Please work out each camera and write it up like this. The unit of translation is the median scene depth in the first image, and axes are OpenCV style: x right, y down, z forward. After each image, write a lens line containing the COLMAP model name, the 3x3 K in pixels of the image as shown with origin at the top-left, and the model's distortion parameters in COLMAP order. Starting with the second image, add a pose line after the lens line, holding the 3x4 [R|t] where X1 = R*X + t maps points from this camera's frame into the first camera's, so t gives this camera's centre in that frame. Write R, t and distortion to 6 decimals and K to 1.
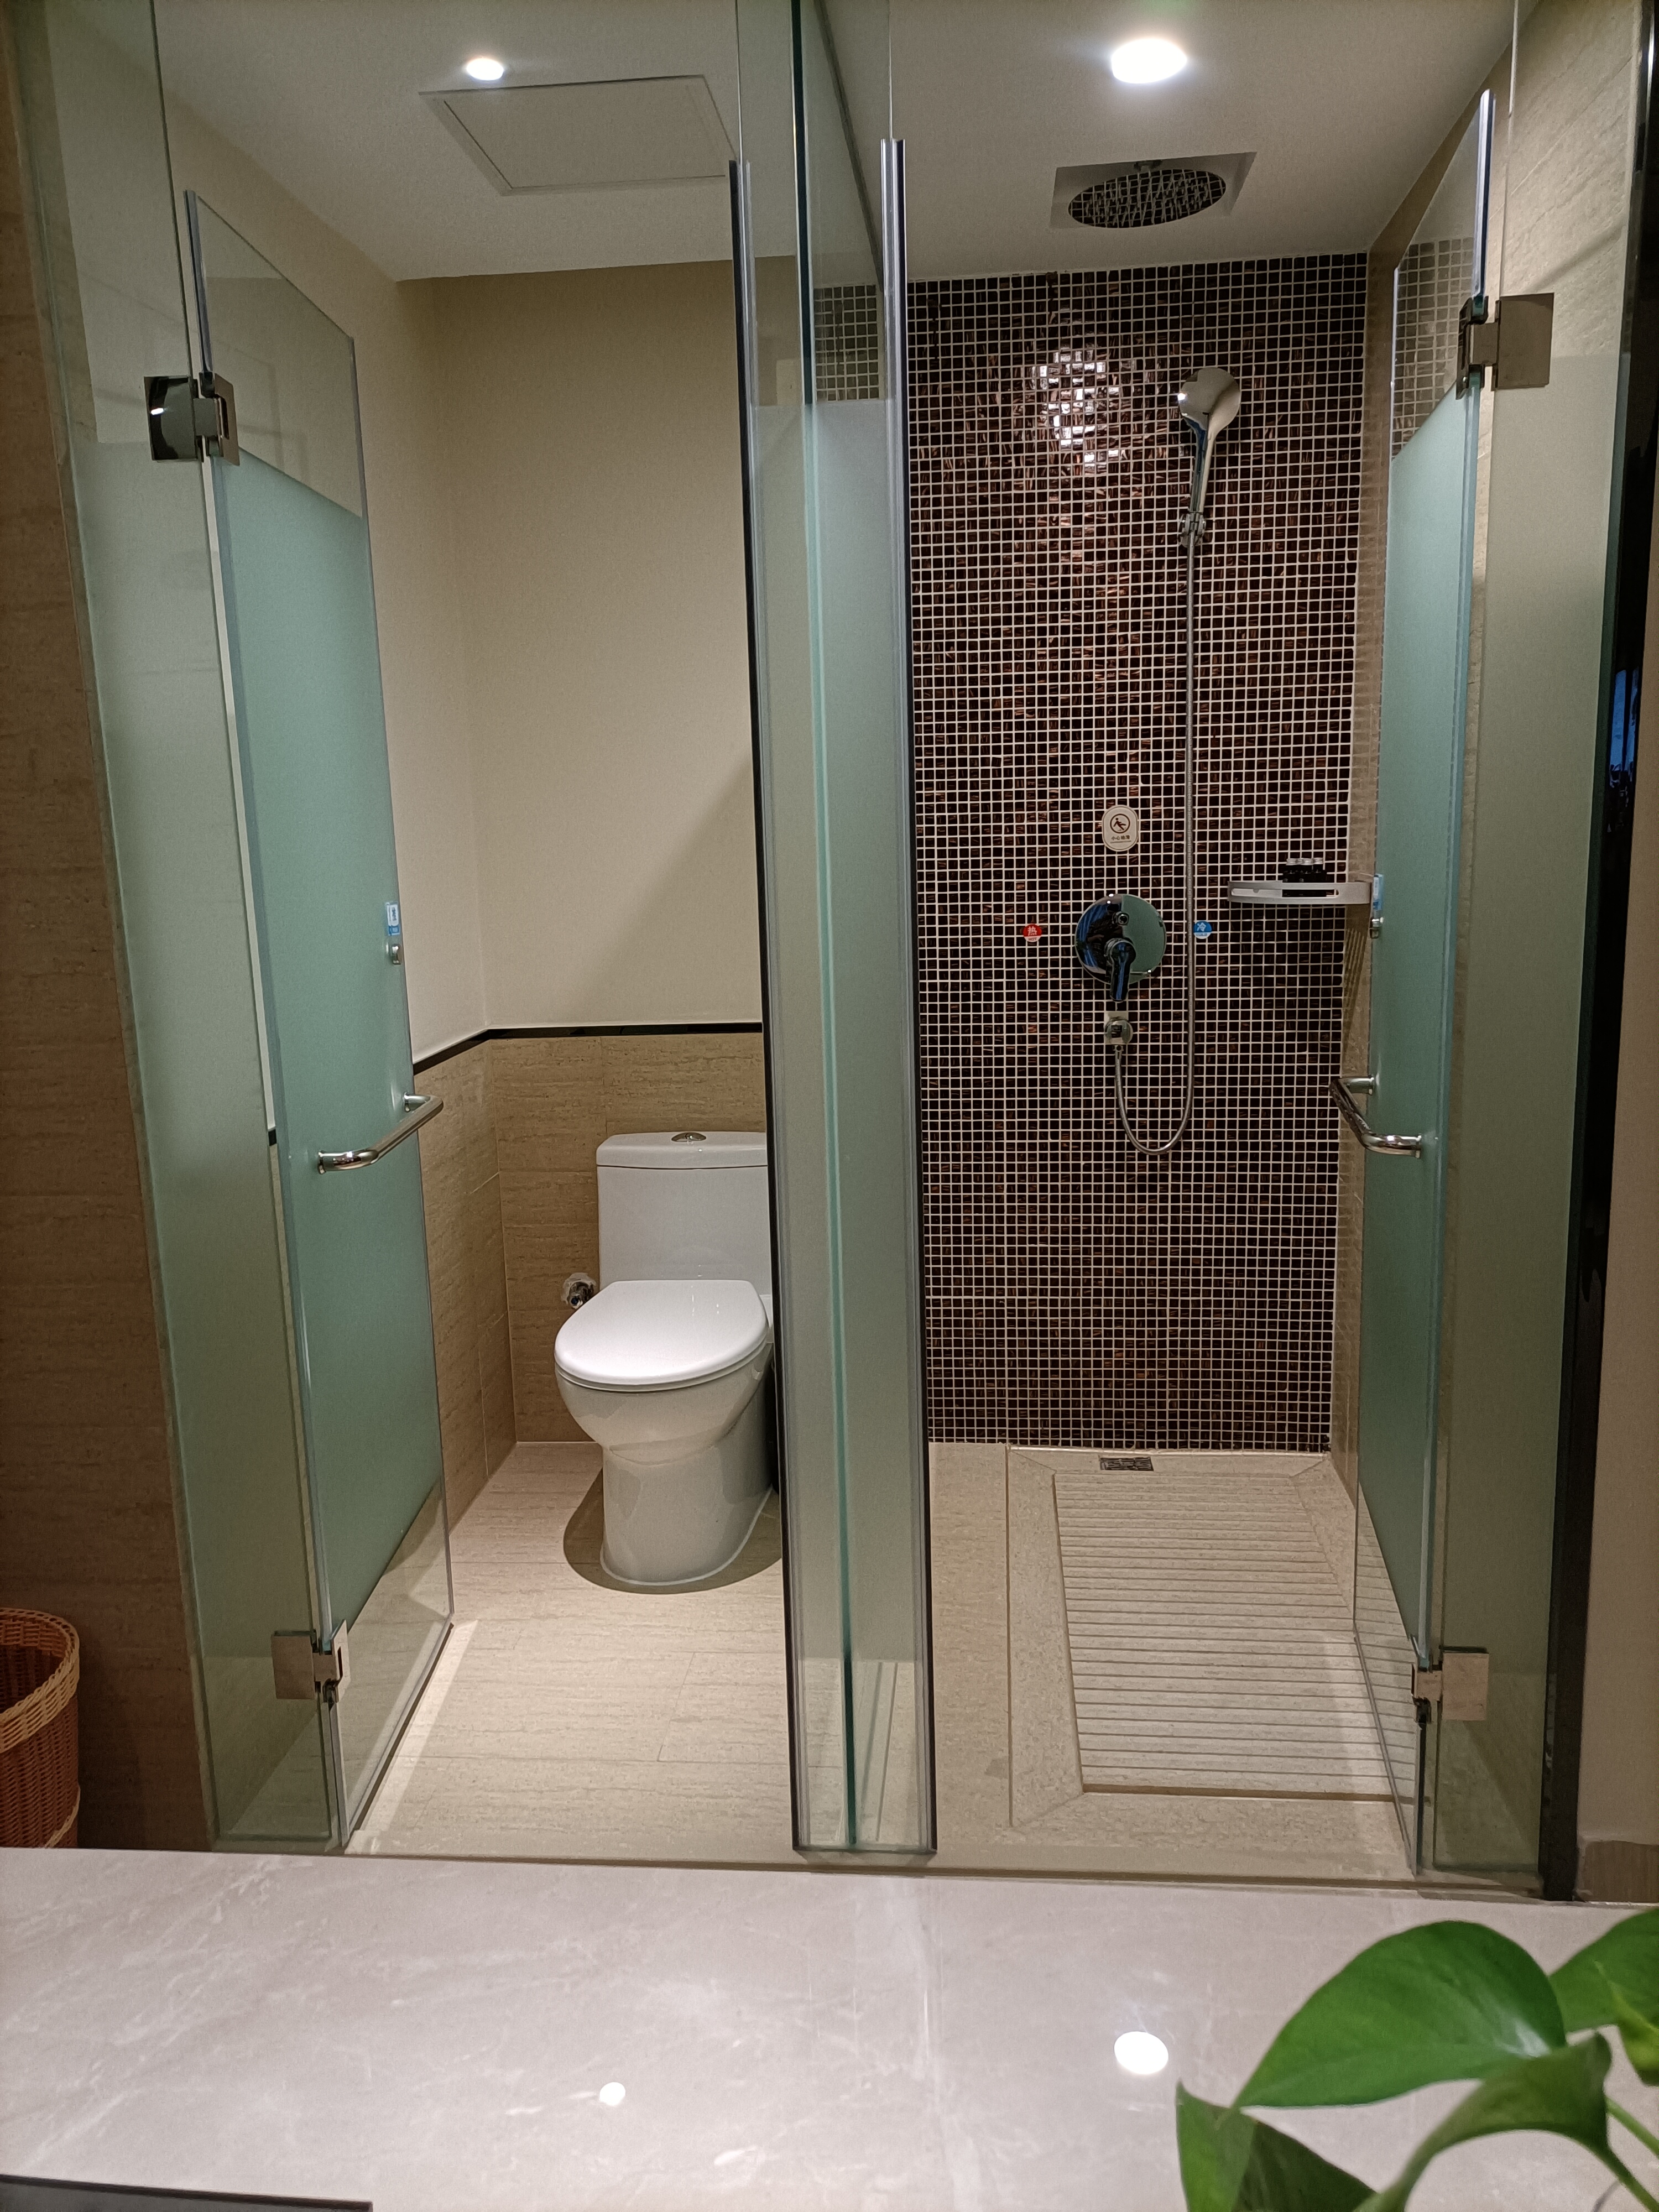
lens RADIAL K [[1669.2, 0, 826.2], [0, 1669.2, 1103.1], [0, 0, 1]] dist [0.044439, -0.017748]
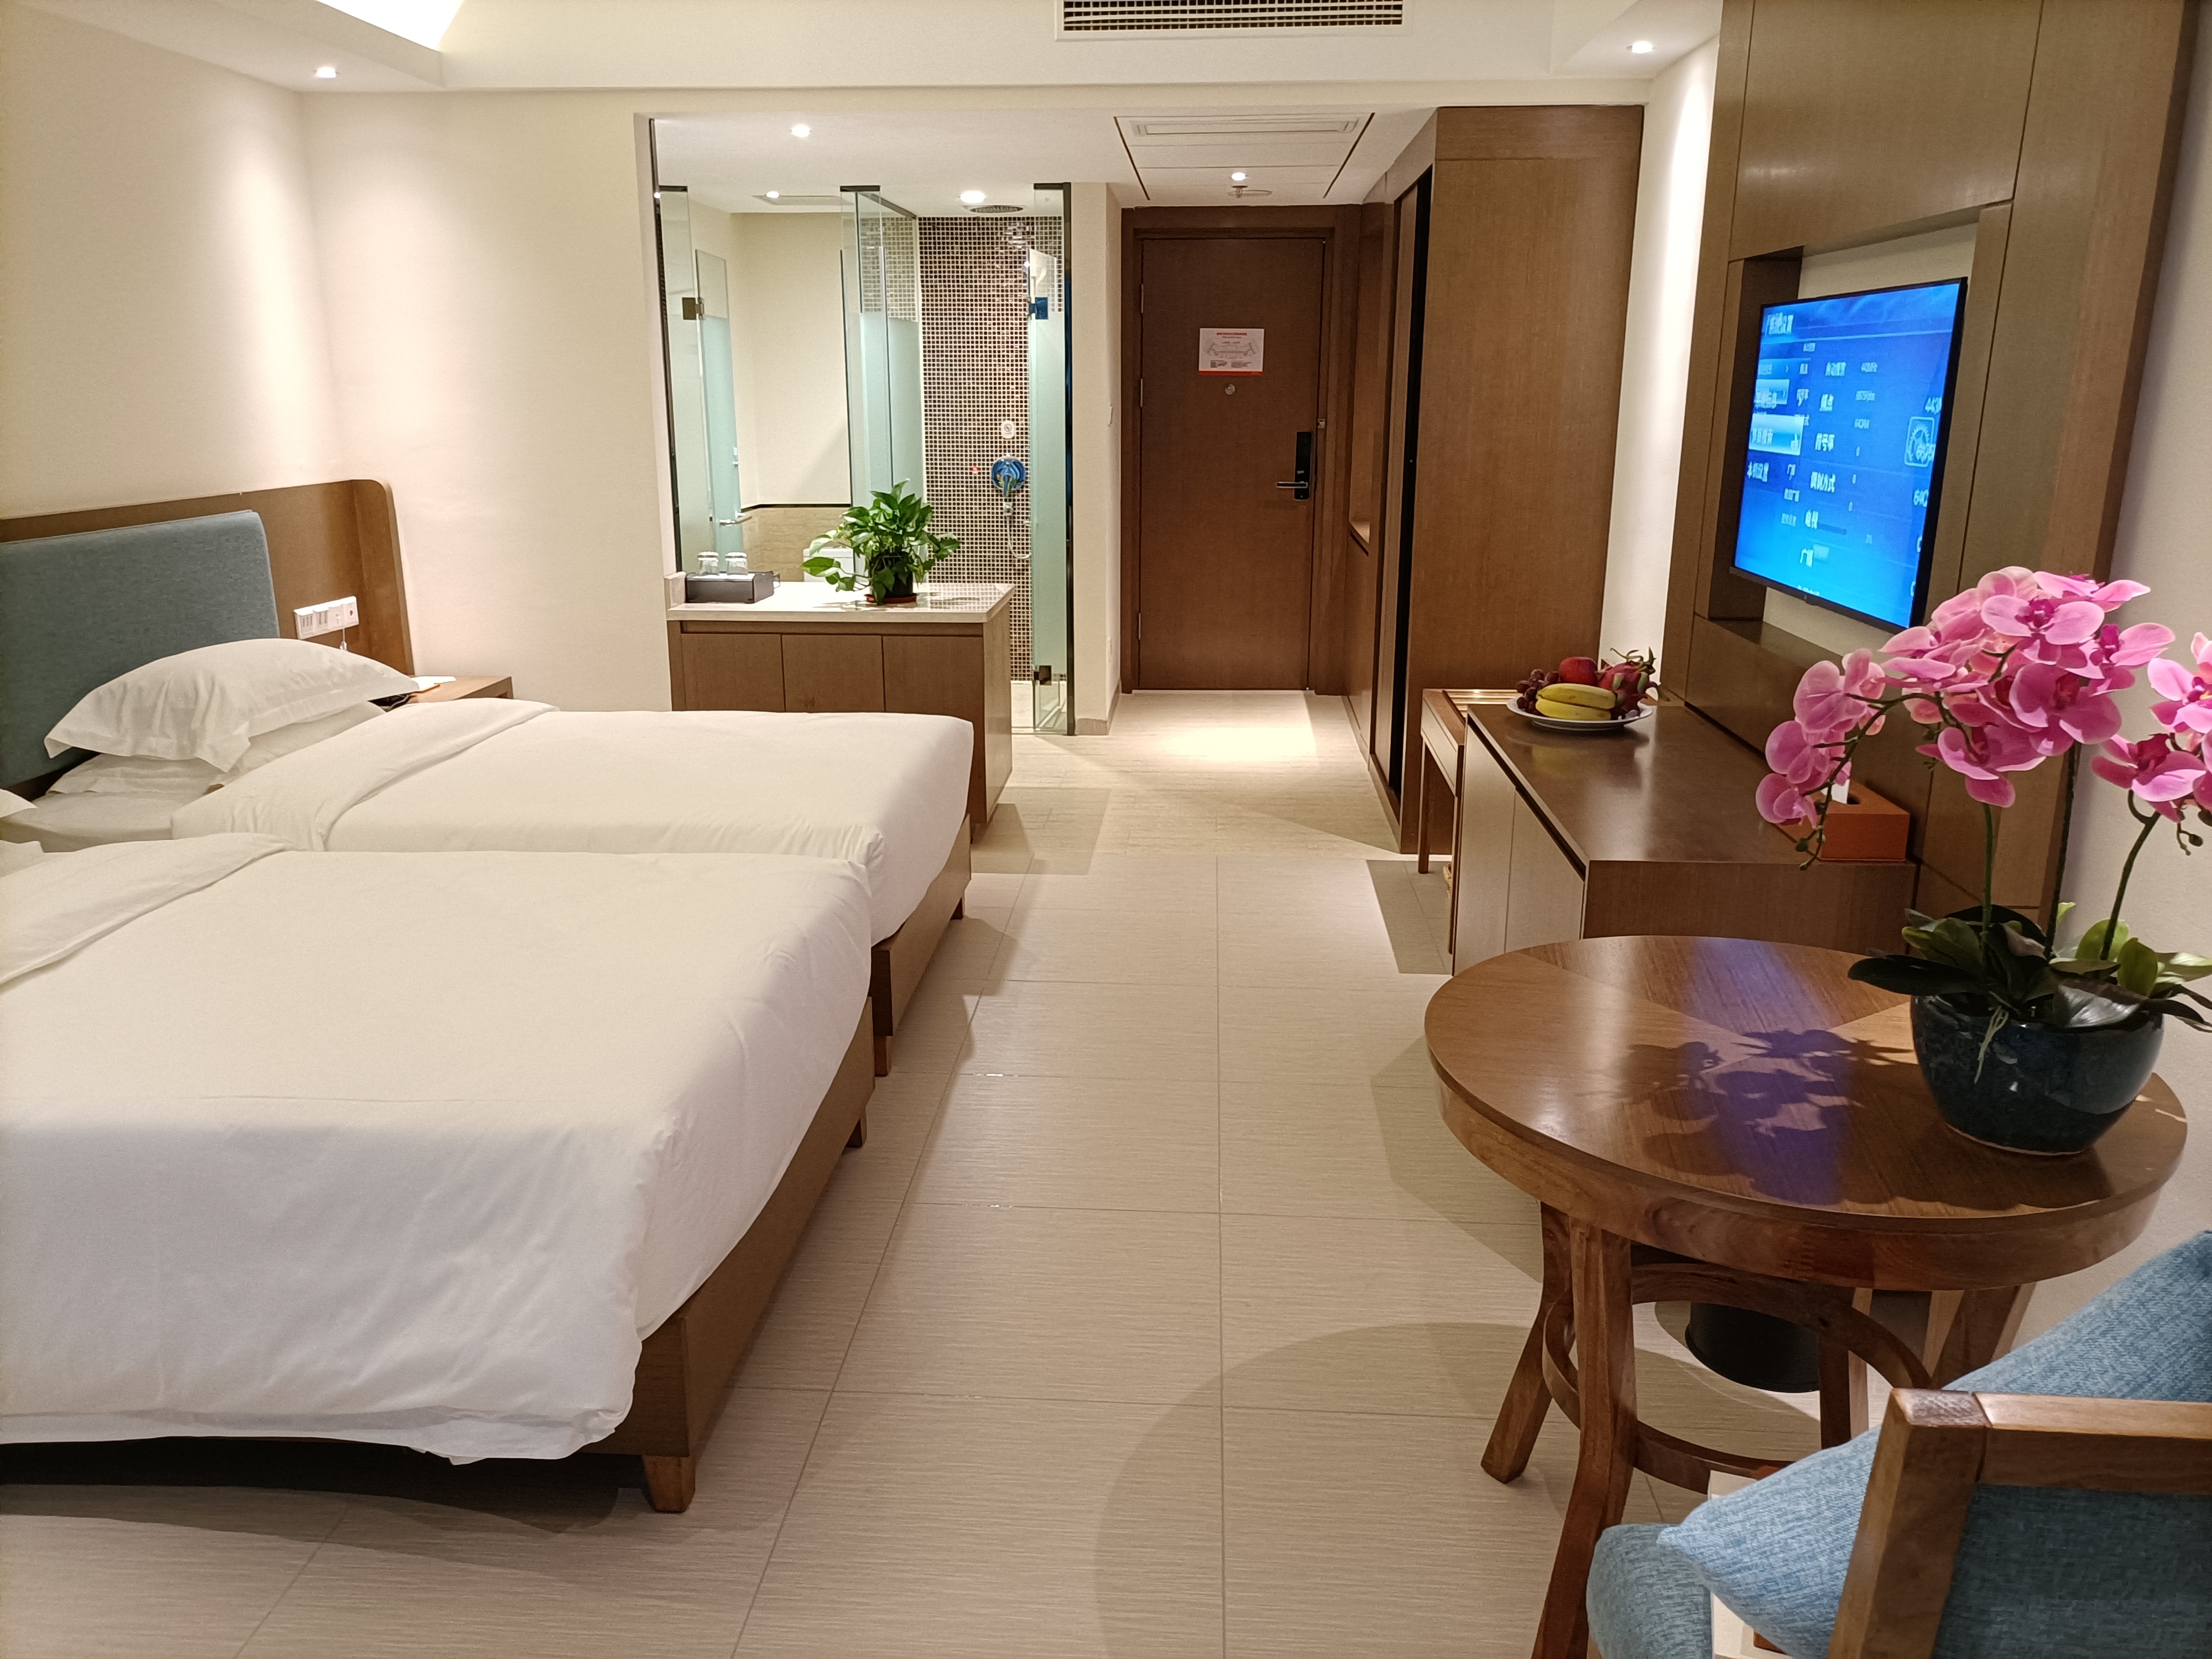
lens RADIAL K [[1669.2, 0, 1092.9], [0, 1669.2, 825.3], [0, 0, 1]] dist [0.044439, -0.017748]
pose [[0.999449, 0.022006, 0.024854, 0.260543], [-0.023697, 0.997269, 0.069944, 0.267660], [-0.023247, -0.070495, 0.997241, -1.662035]]
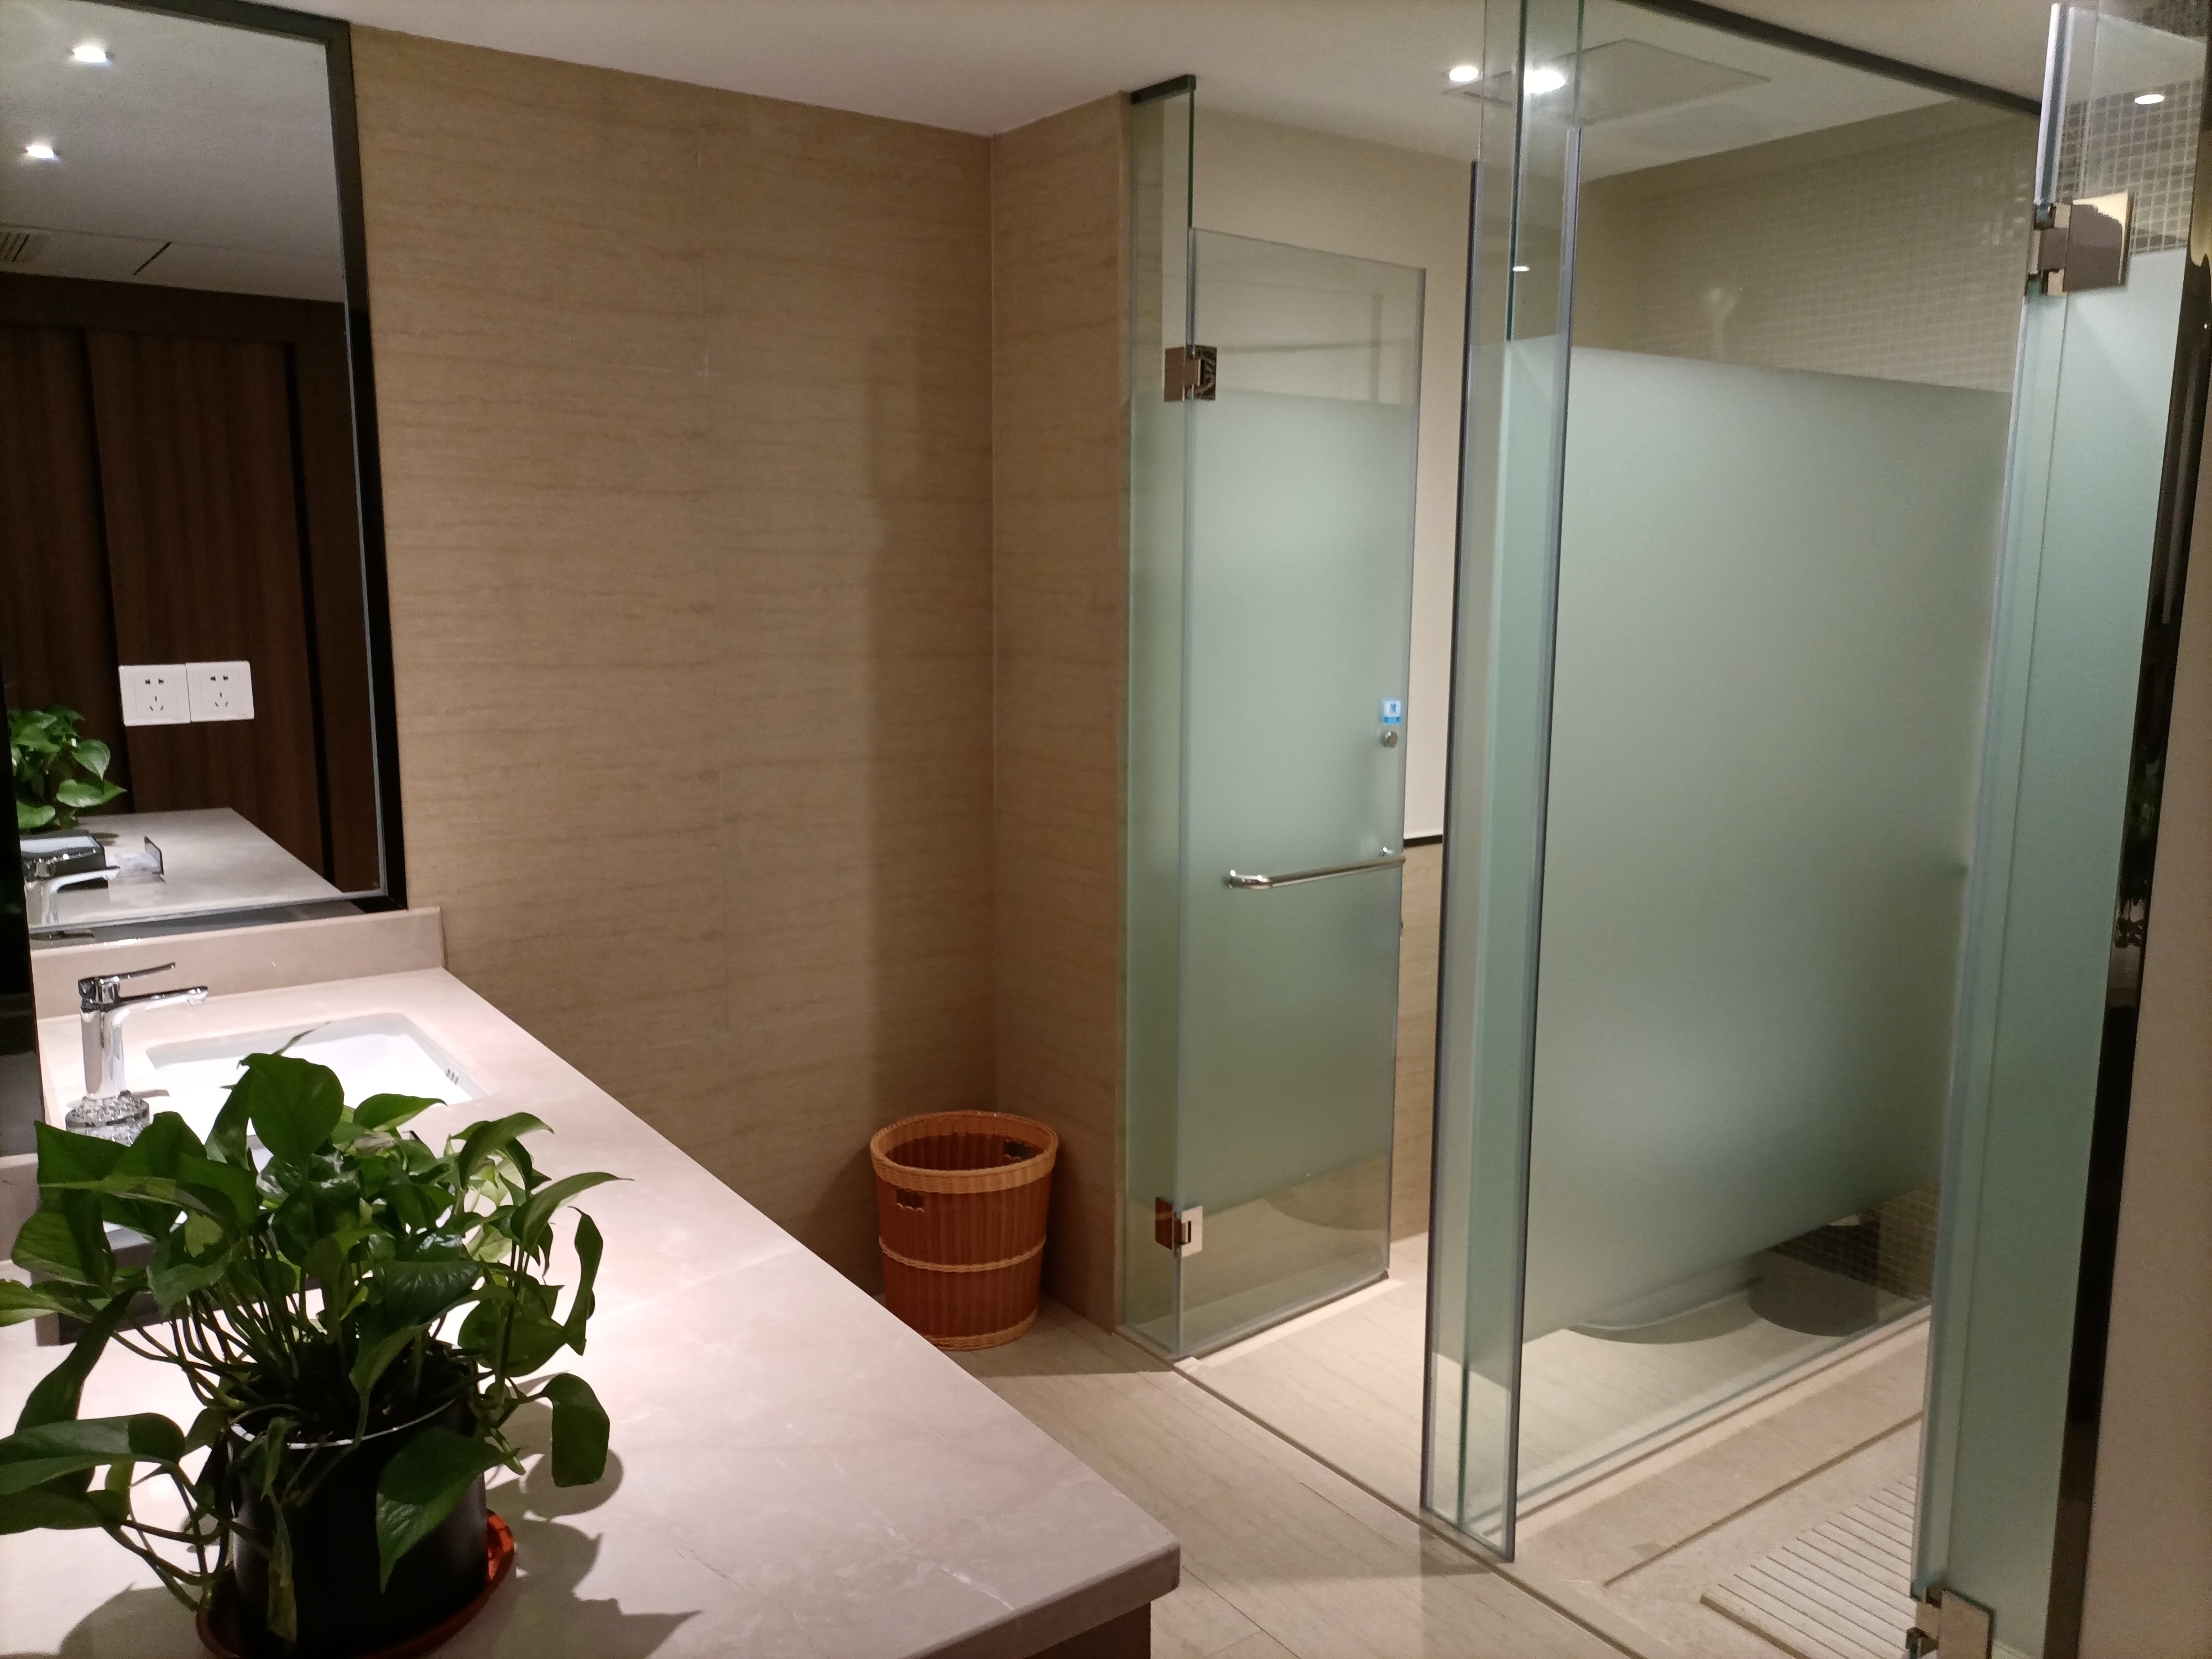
lens RADIAL K [[1669.2, 0, 1073.1], [0, 1669.2, 831.0], [0, 0, 1]] dist [0.044439, -0.017748]
pose [[0.653331, 0.155558, -0.740918, 0.437639], [-0.164404, 0.984460, 0.061721, -0.047264], [0.739006, 0.081486, 0.668753, -0.024745]]
